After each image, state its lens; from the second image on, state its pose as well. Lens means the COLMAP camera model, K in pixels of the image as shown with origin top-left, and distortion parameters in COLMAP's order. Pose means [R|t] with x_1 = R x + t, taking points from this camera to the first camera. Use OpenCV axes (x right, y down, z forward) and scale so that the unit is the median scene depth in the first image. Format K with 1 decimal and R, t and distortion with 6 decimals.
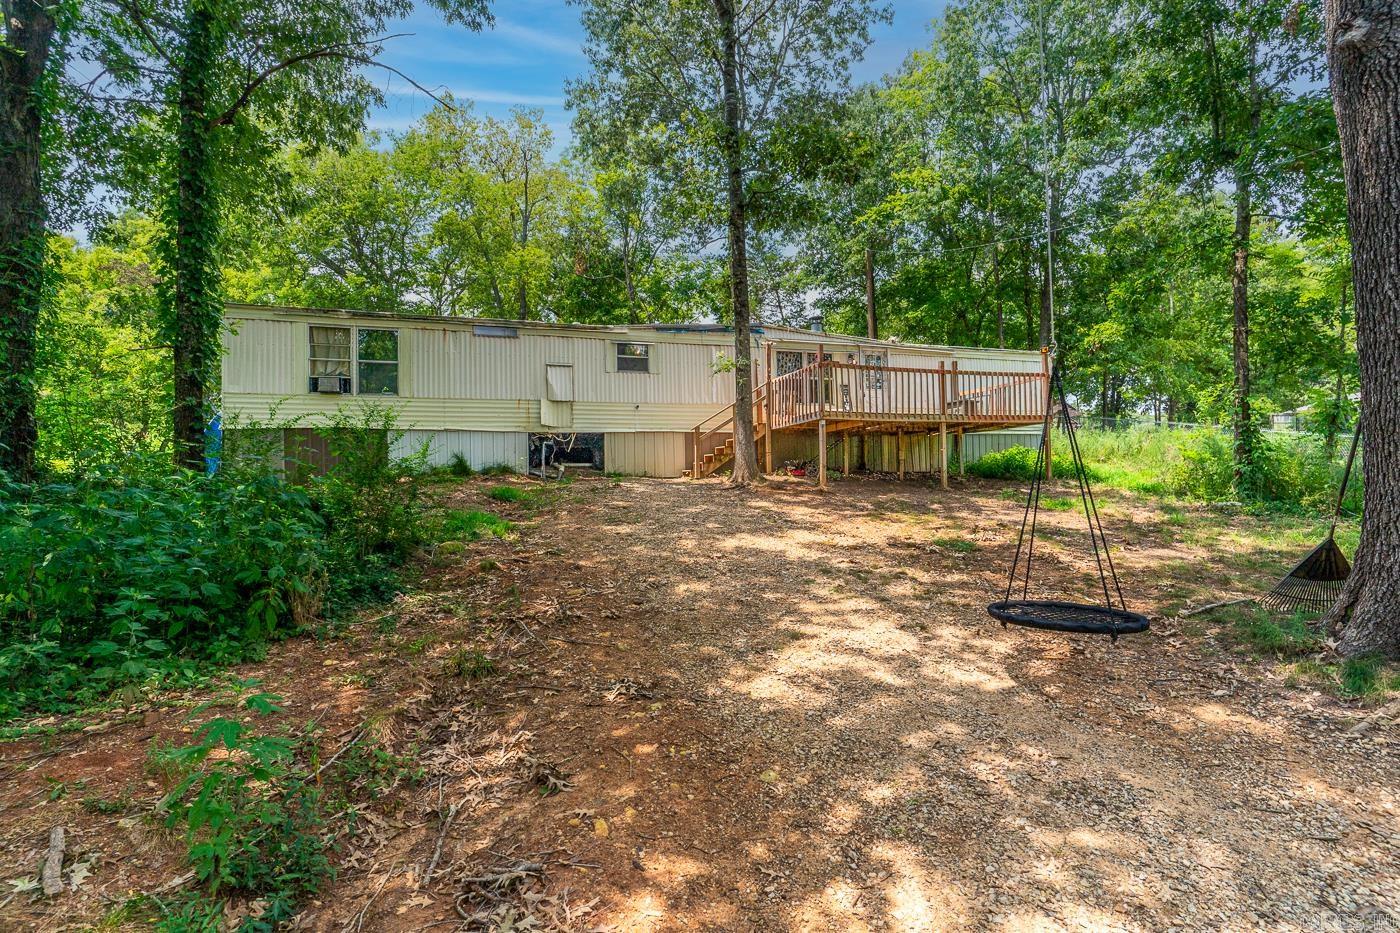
lens RADIAL K [[673.9, 0, 705.1], [0, 673.9, 454.7], [0, 0, 1]] dist [0.013250, 0.000045]
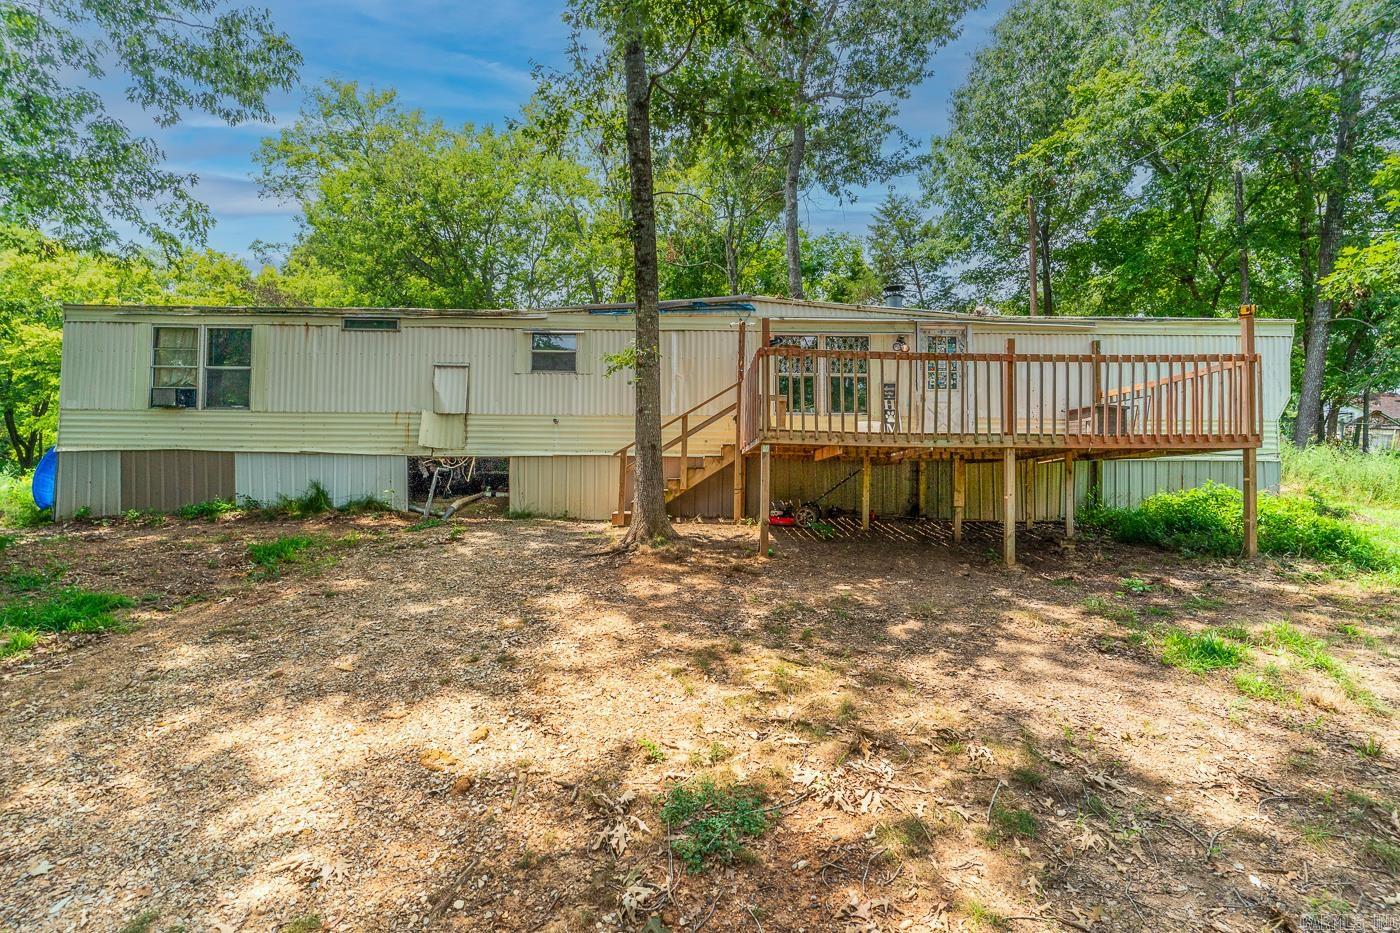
lens RADIAL K [[673.9, 0, 705.1], [0, 673.9, 454.7], [0, 0, 1]] dist [0.013250, 0.000045]
pose [[0.947569, 0.012505, -0.319308, 0.283190], [-0.013547, 0.999908, -0.001043, -0.037008], [0.319265, 0.005315, 0.947650, 0.376020]]
